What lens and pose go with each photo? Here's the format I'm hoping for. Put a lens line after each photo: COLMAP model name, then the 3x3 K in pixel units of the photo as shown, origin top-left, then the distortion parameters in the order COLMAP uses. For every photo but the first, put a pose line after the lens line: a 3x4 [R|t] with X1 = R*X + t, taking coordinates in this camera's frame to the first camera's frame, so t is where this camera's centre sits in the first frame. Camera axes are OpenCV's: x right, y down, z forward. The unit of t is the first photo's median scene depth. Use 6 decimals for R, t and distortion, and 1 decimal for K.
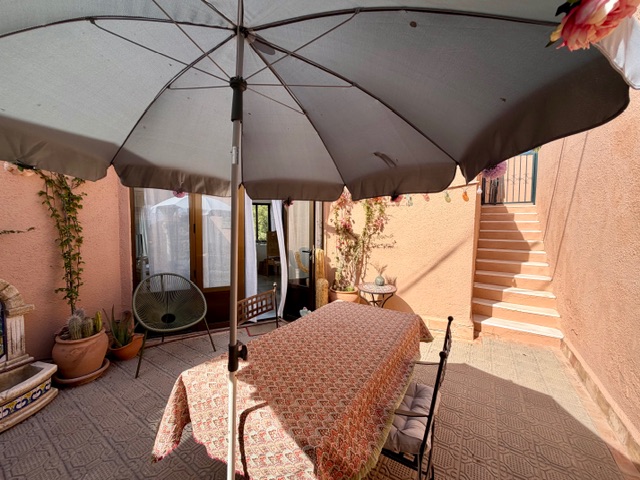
lens RADIAL K [[260.6, 0, 316.2], [0, 260.6, 239.7], [0, 0, 1]] dist [0.013542, -0.000727]
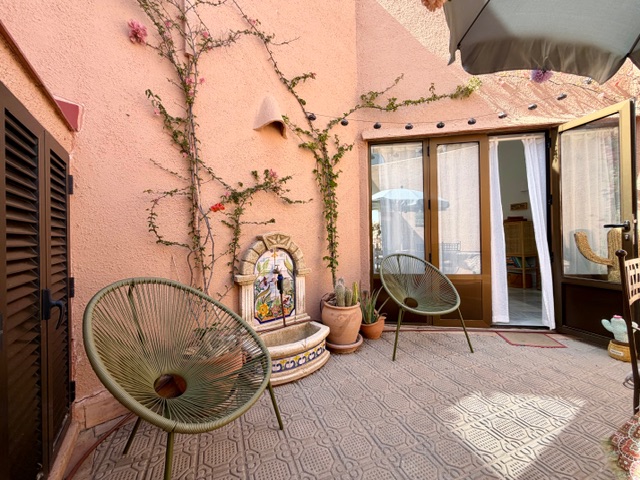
lens RADIAL K [[260.6, 0, 319.1], [0, 260.6, 239.2], [0, 0, 1]] dist [0.013542, -0.000727]
pose [[0.828668, -0.028690, -0.559005, -0.398961], [-0.006903, 0.998086, -0.061459, 0.176854], [0.559698, 0.054789, 0.826883, 0.105324]]
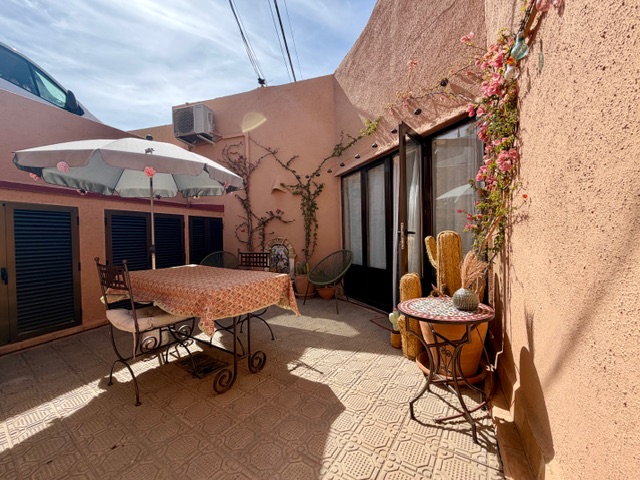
lens RADIAL K [[260.6, 0, 319.7], [0, 260.6, 240.0], [0, 0, 1]] dist [0.013542, -0.000727]
pose [[-0.012989, -0.004793, -0.999904, 1.035477], [-0.042961, 0.999068, -0.004231, 0.113951], [0.998992, 0.042902, -0.013182, 1.145418]]
